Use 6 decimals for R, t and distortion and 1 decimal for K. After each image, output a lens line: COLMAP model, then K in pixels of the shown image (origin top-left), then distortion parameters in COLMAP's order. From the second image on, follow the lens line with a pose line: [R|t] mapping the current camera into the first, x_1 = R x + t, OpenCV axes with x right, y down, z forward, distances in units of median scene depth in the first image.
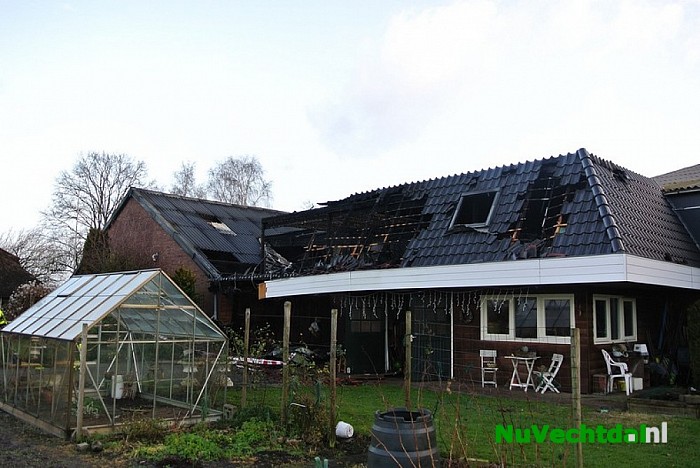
lens RADIAL K [[589.4, 0, 350.0], [0, 589.4, 234.0], [0, 0, 1]] dist [-0.076031, 0.003429]
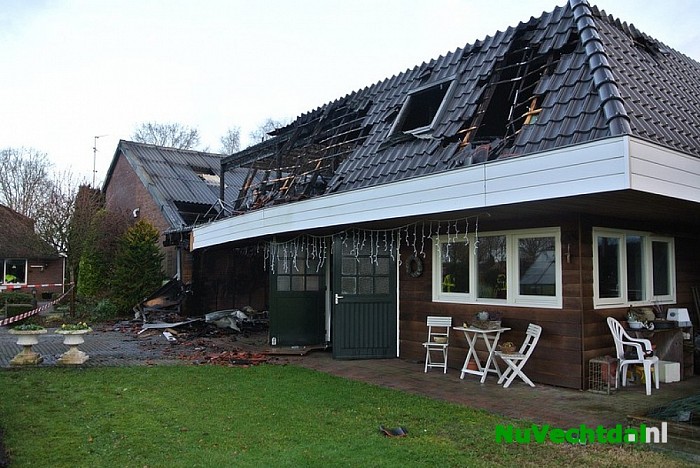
lens RADIAL K [[554.9, 0, 350.0], [0, 554.9, 234.0], [0, 0, 1]] dist [-0.075812, 0.005365]
pose [[0.991168, -0.018645, -0.131299, 0.228586], [0.026189, 0.998089, 0.055967, 0.068330], [0.130004, -0.058911, 0.989762, 0.379075]]
